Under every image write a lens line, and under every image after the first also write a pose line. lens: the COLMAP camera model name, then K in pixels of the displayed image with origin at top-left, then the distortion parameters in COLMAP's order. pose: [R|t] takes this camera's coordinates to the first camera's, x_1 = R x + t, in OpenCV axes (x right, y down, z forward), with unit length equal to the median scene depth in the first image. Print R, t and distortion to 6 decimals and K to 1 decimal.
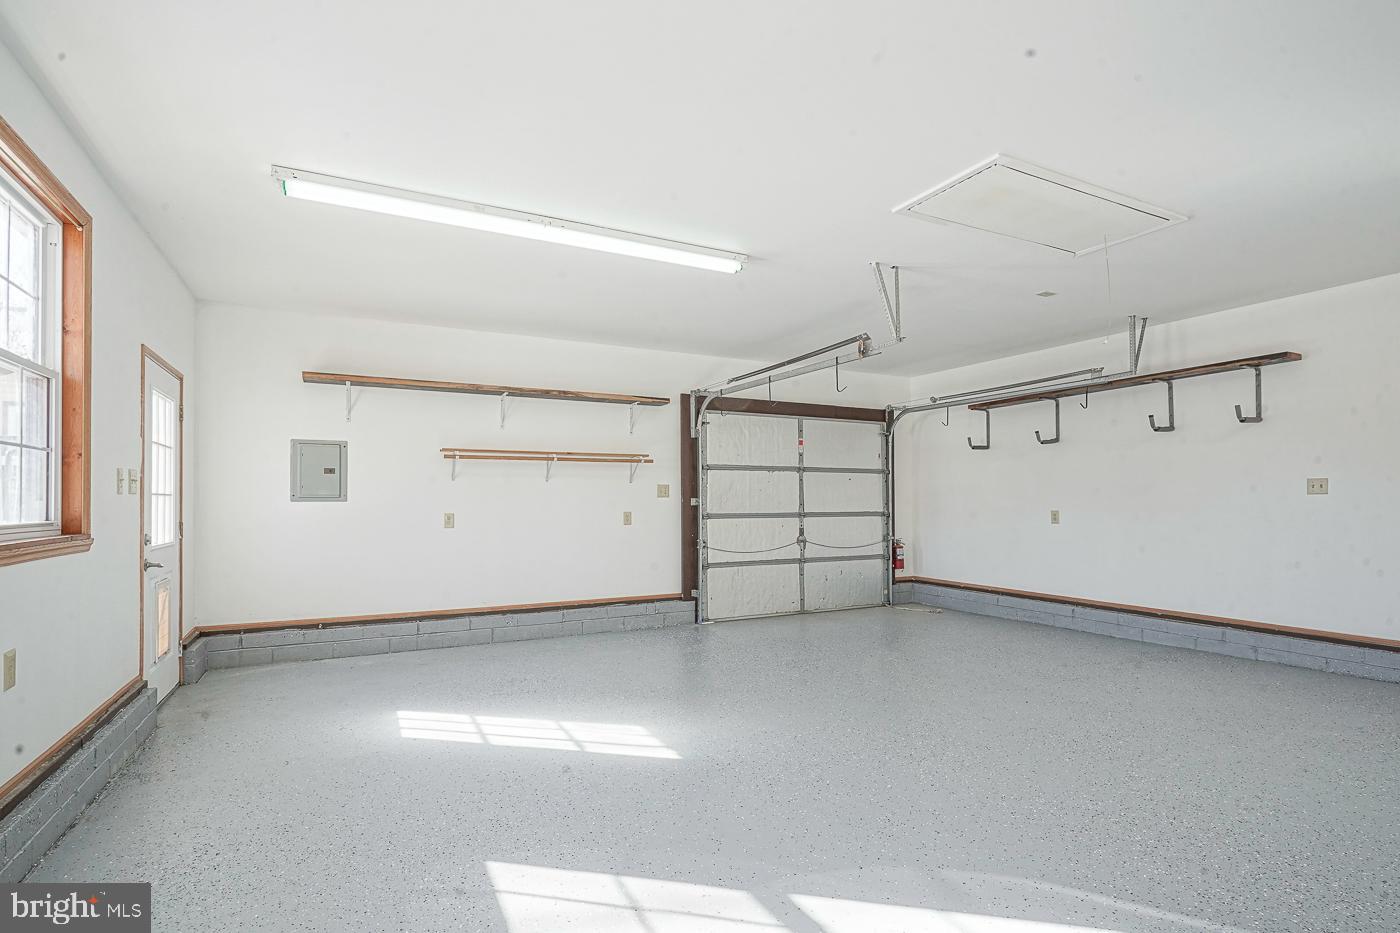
lens RADIAL K [[692.8, 0, 695.7], [0, 692.8, 494.2], [0, 0, 1]] dist [0.000656, 0.000268]
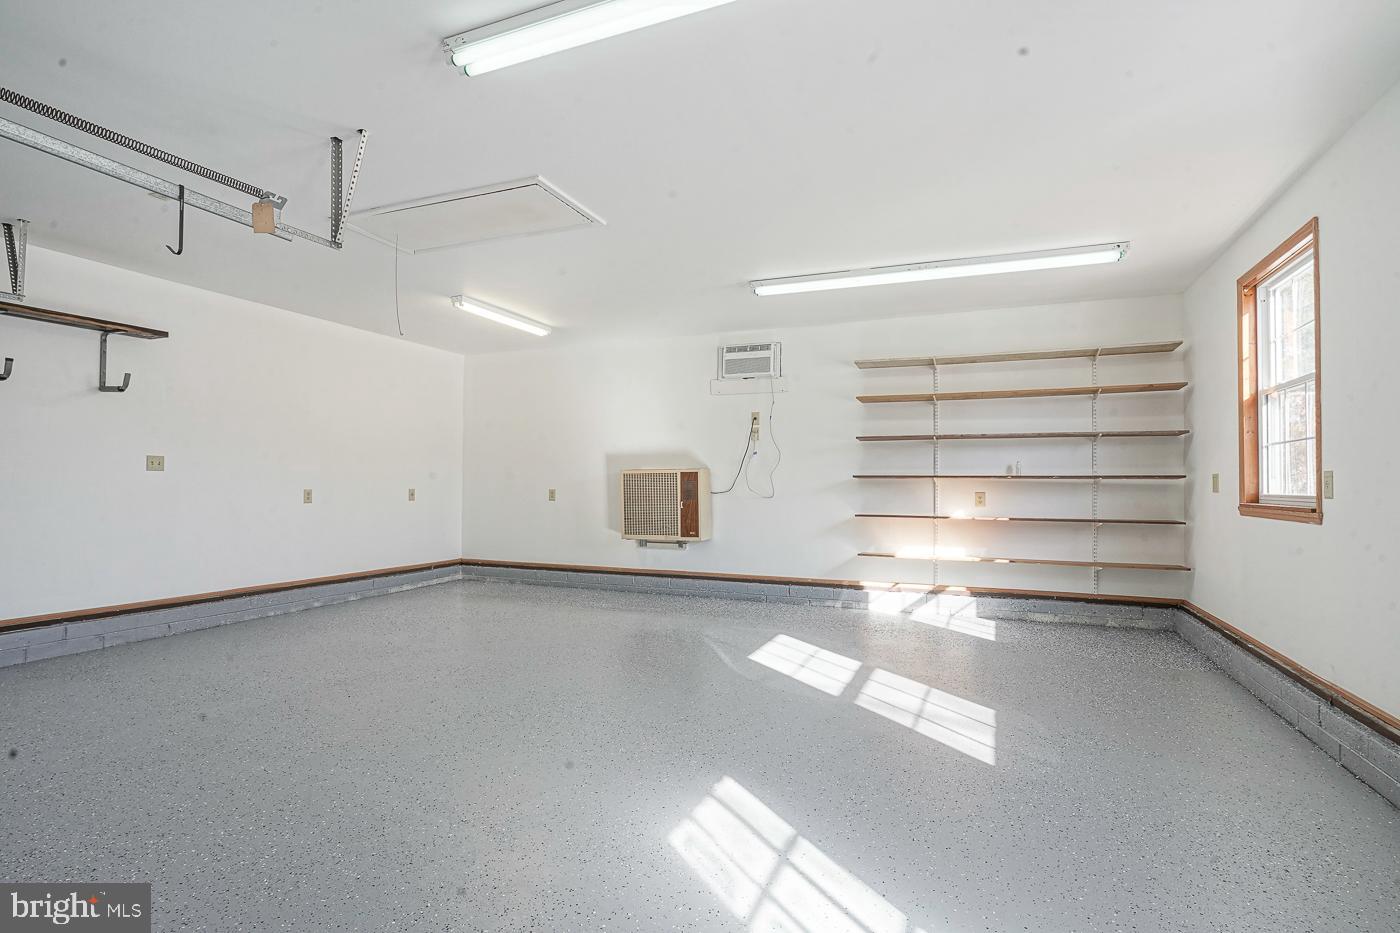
lens RADIAL K [[677.7, 0, 700.0], [0, 677.7, 466.5], [0, 0, 1]] dist [-0.002831, 0.001759]
pose [[-0.644061, 0.017857, 0.764766, -0.611187], [-0.010608, 0.999423, -0.032270, 0.025845], [-0.764901, -0.028897, -0.643499, 1.490450]]
